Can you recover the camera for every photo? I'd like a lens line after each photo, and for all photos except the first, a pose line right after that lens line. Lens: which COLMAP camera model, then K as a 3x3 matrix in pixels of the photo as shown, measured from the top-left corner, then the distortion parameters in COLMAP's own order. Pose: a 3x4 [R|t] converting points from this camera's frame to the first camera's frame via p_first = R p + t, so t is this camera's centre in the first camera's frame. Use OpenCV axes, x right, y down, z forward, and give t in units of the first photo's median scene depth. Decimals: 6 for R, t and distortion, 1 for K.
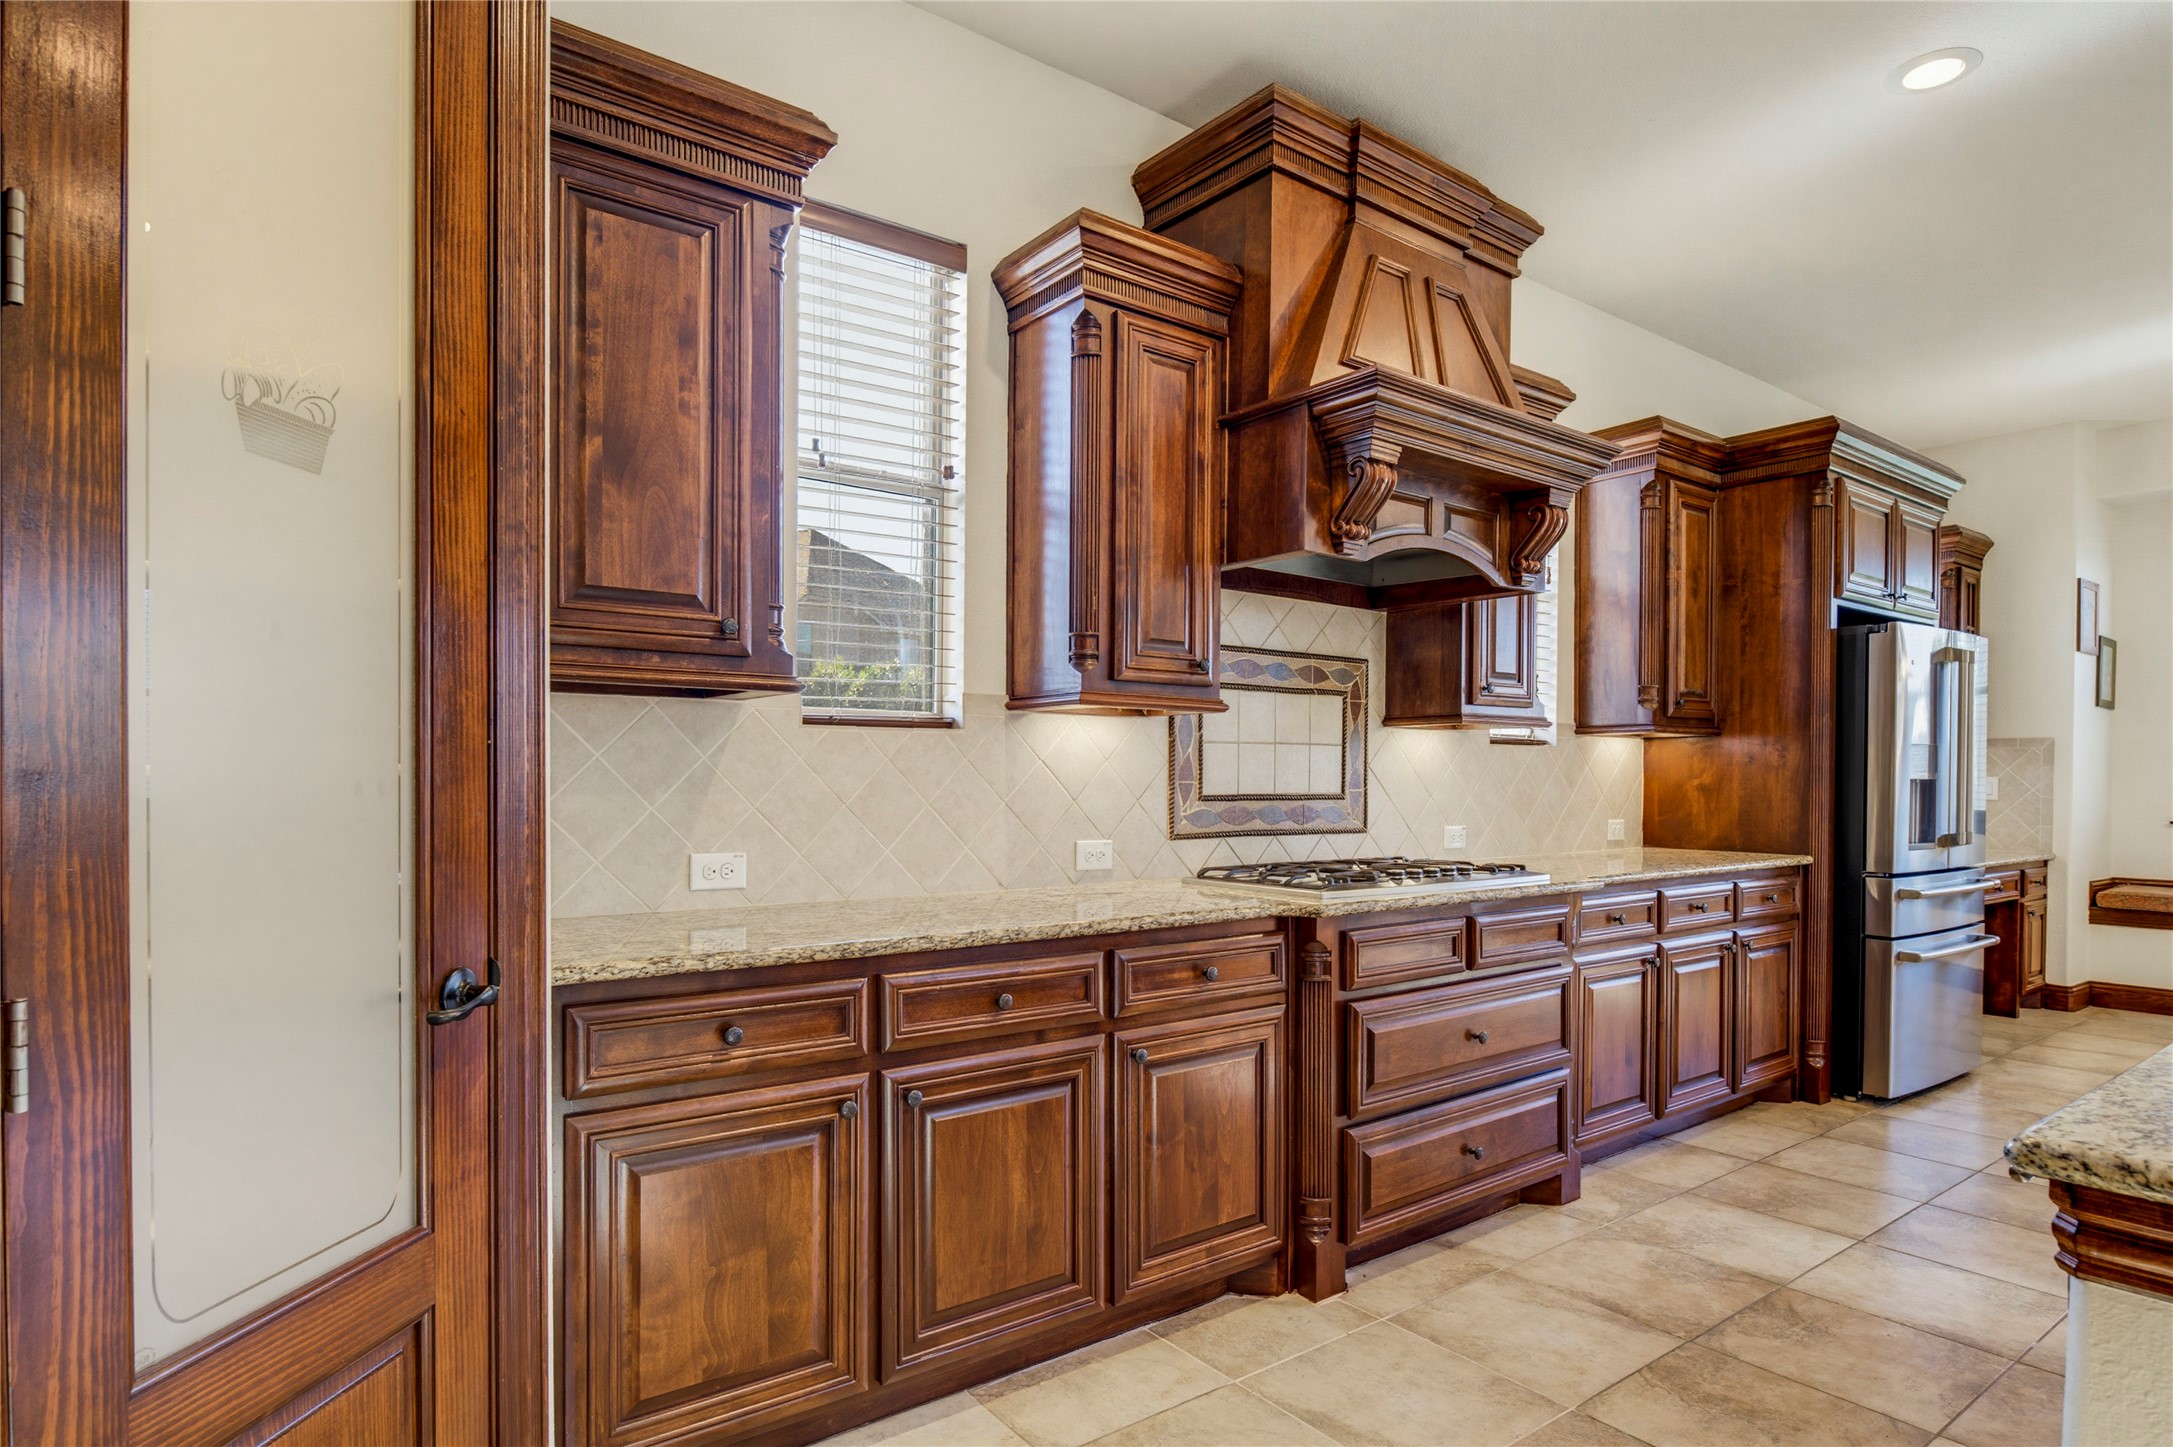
lens RADIAL K [[1172.5, 0, 1076.2], [0, 1172.5, 789.0], [0, 0, 1]] dist [-0.003794, -0.000245]
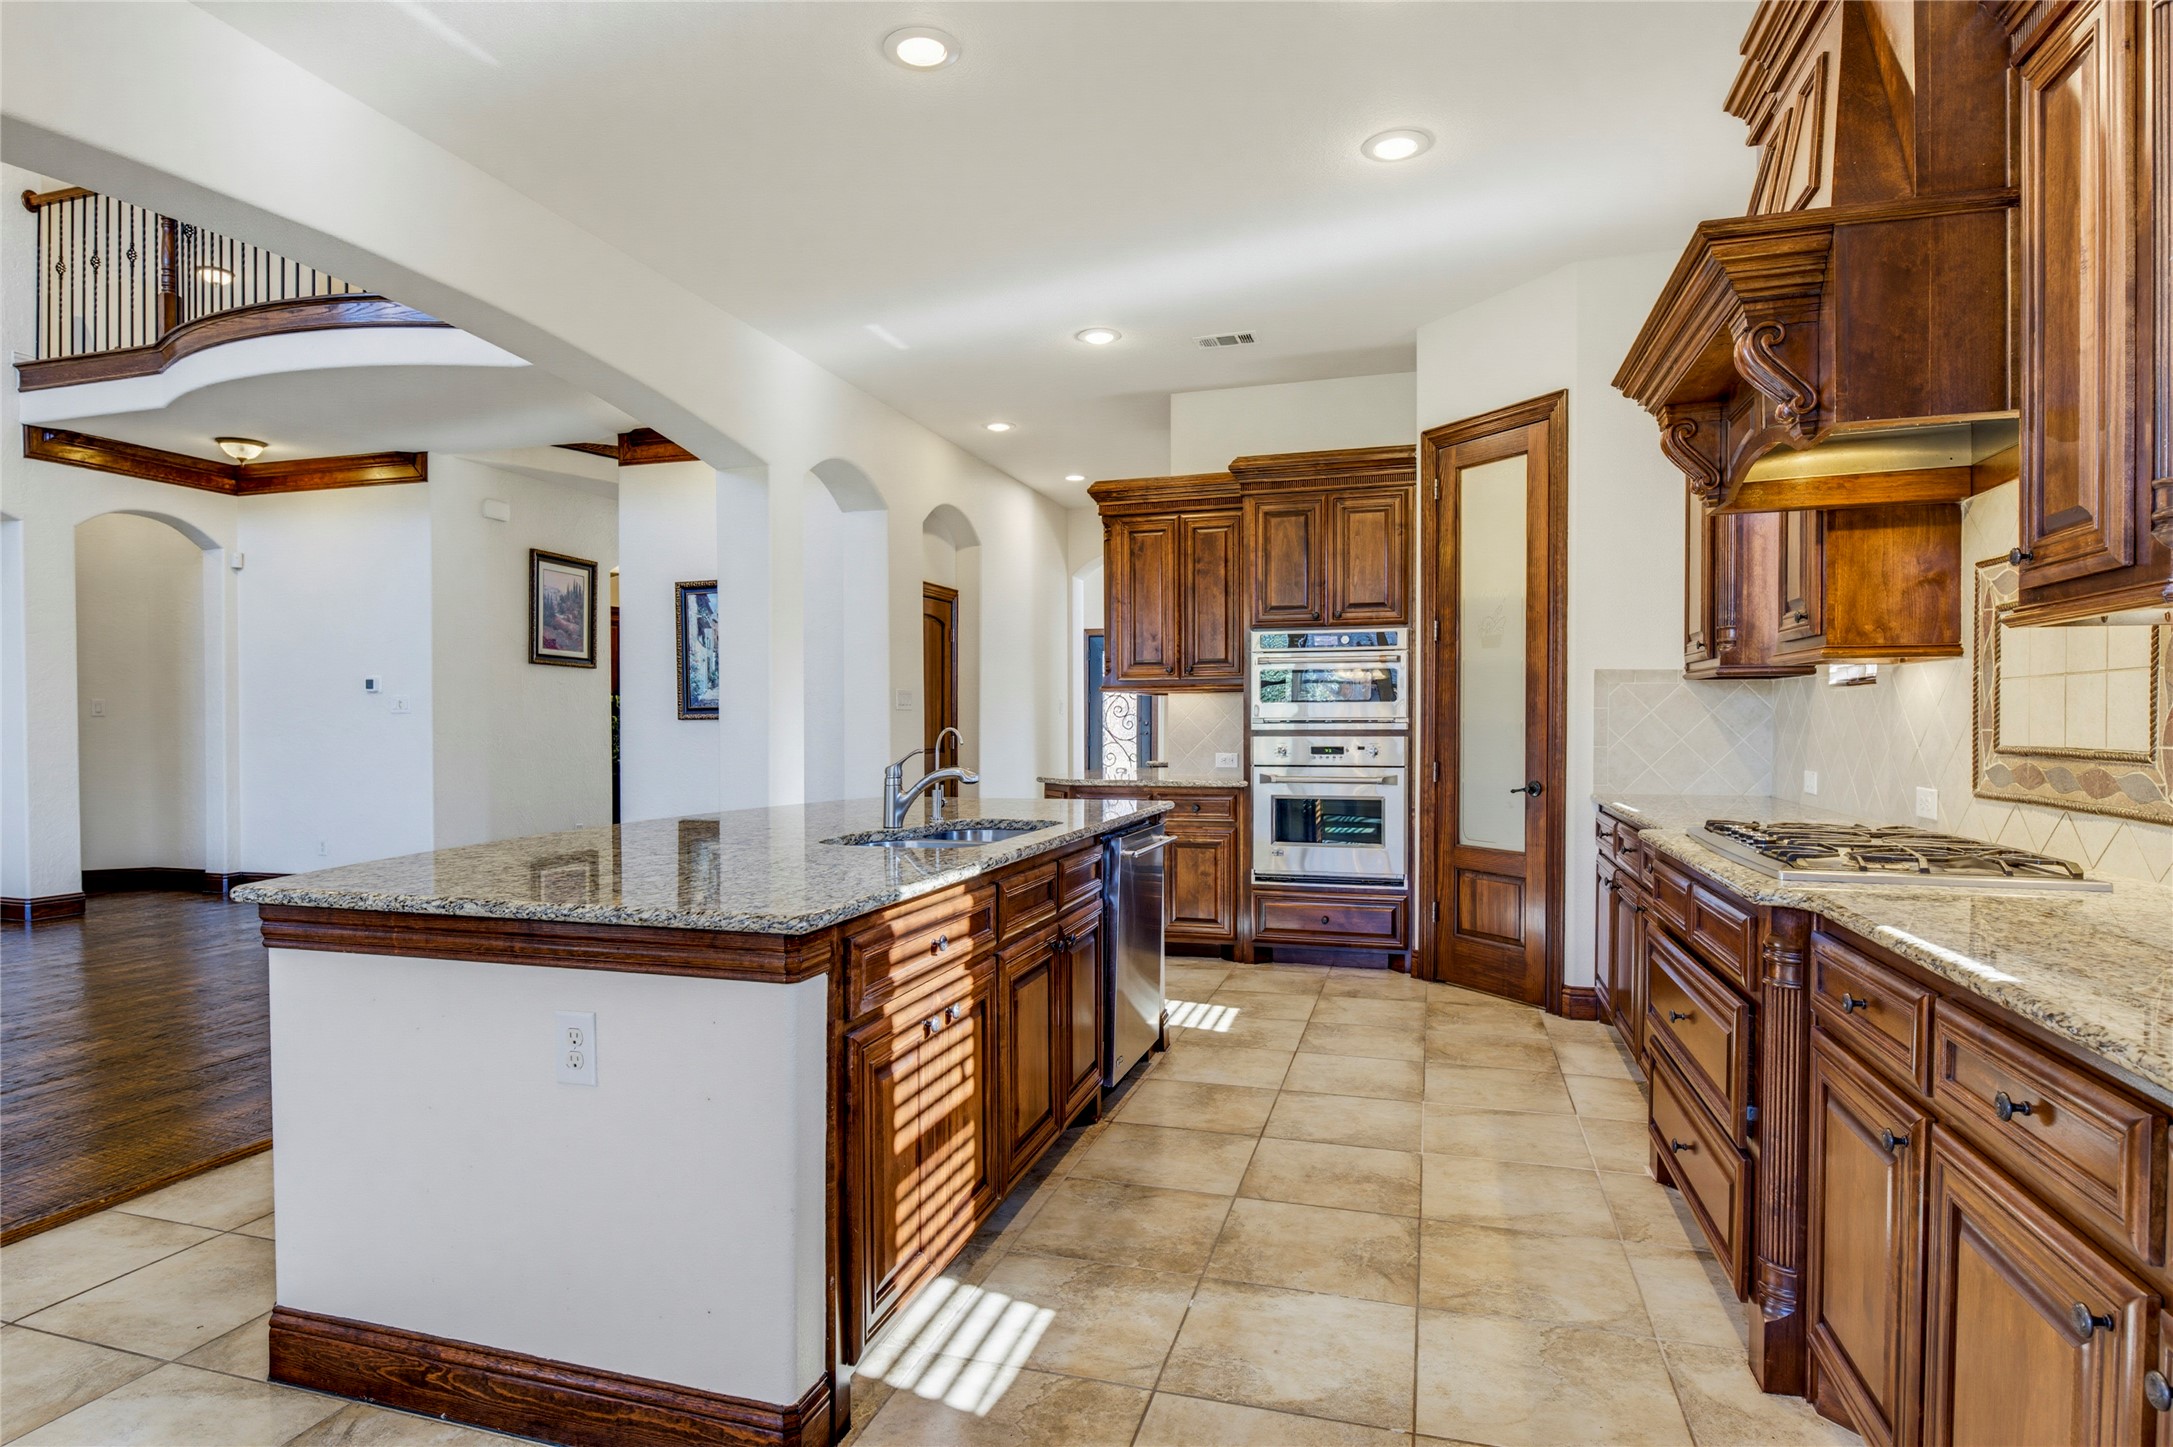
lens RADIAL K [[1172.5, 0, 1069.7], [0, 1172.5, 740.2], [0, 0, 1]] dist [-0.003794, -0.000245]
pose [[-0.804304, 0.005551, -0.594192, 1.178616], [-0.012066, 0.999598, 0.025670, -0.013496], [0.594096, 0.027816, -0.803913, 1.362897]]
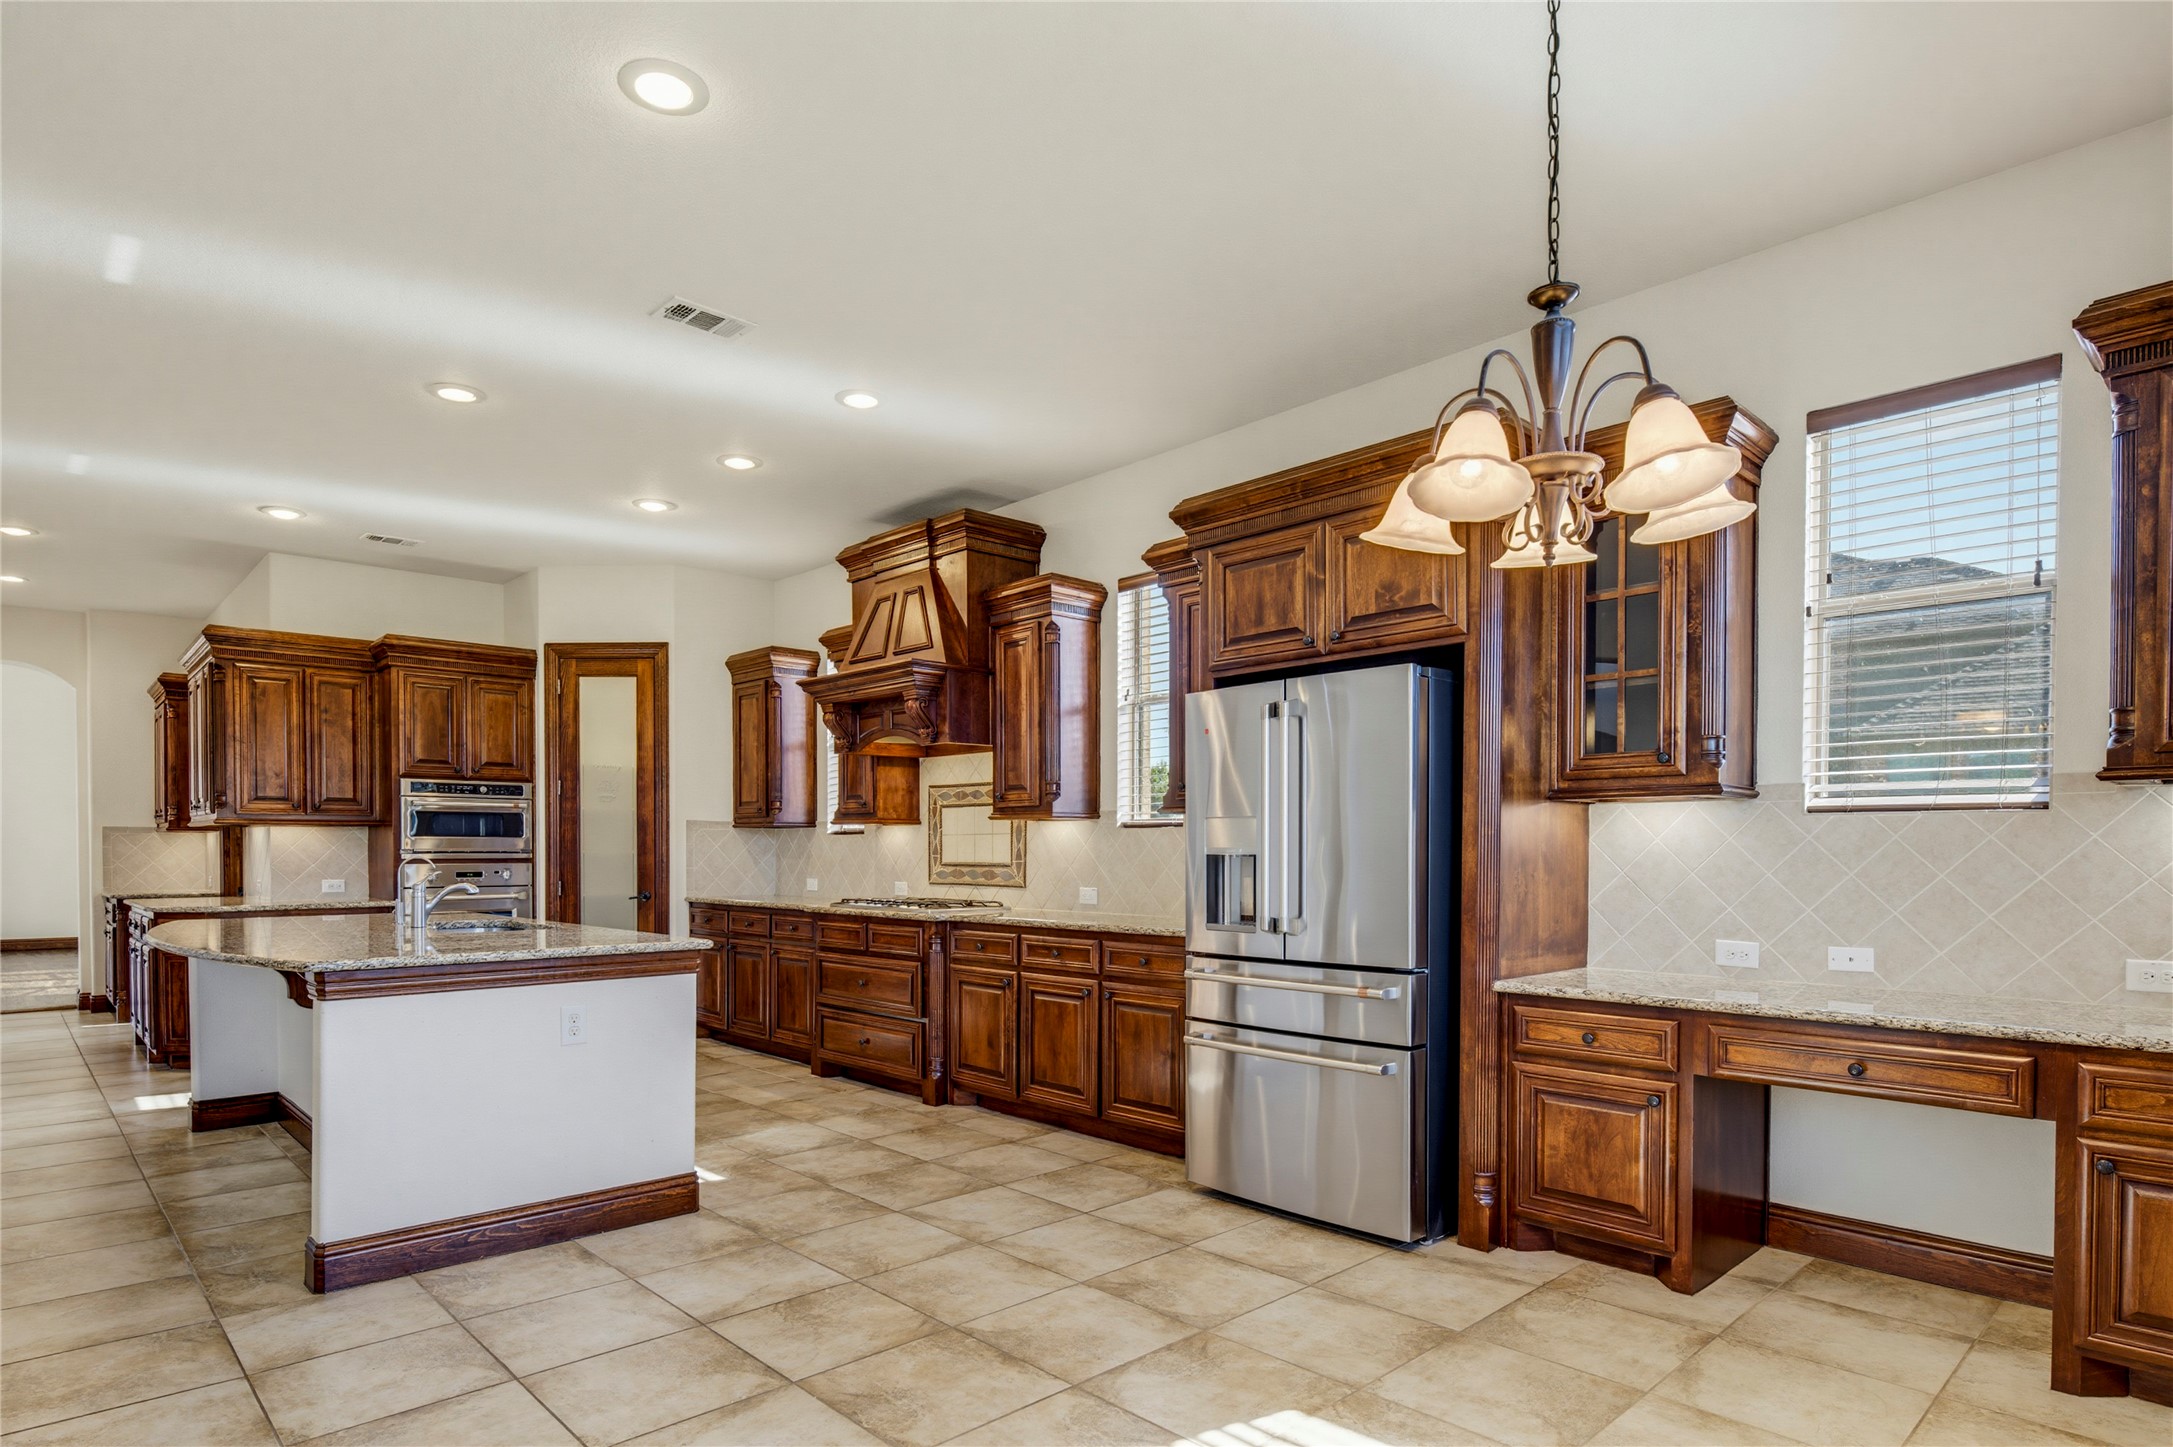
lens RADIAL K [[1172.5, 0, 1091.6], [0, 1172.5, 856.8], [0, 0, 1]] dist [-0.003794, -0.000245]
pose [[0.130287, -0.001147, -0.991476, 2.249974], [-0.014572, 0.999889, -0.003072, -0.002619], [0.991369, 0.014848, 0.130256, 1.068460]]
